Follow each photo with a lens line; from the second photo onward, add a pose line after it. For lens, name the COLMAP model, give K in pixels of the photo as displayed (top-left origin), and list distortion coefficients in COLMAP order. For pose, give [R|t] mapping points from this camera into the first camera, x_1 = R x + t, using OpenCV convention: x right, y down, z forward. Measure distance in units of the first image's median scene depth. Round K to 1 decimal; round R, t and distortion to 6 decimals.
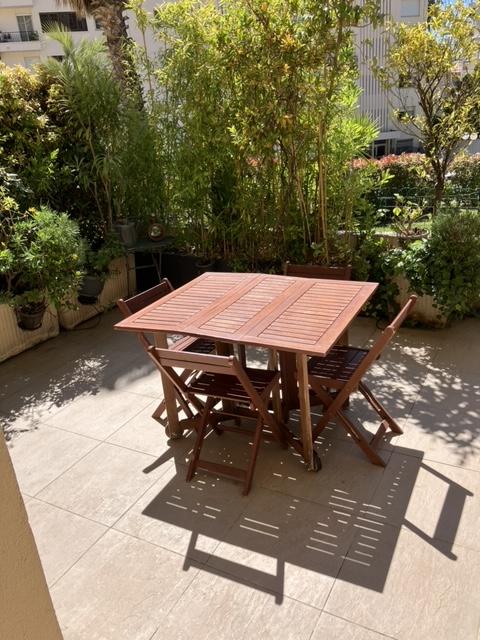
lens RADIAL K [[575.4, 0, 240.0], [0, 575.4, 320.0], [0, 0, 1]] dist [0.045561, -0.006122]
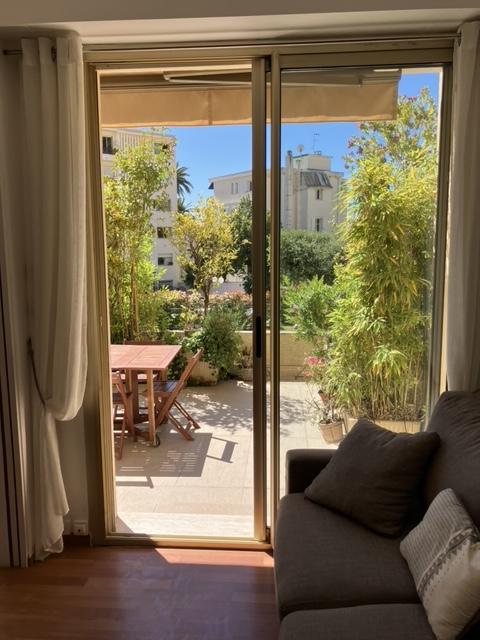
lens RADIAL K [[531.6, 0, 240.0], [0, 531.6, 320.0], [0, 0, 1]] dist [0.040308, -0.010086]
pose [[0.914681, 0.018266, 0.403765, -0.249847], [0.073723, 0.974679, -0.211104, 0.203686], [-0.397397, 0.222860, 0.890174, -0.538190]]
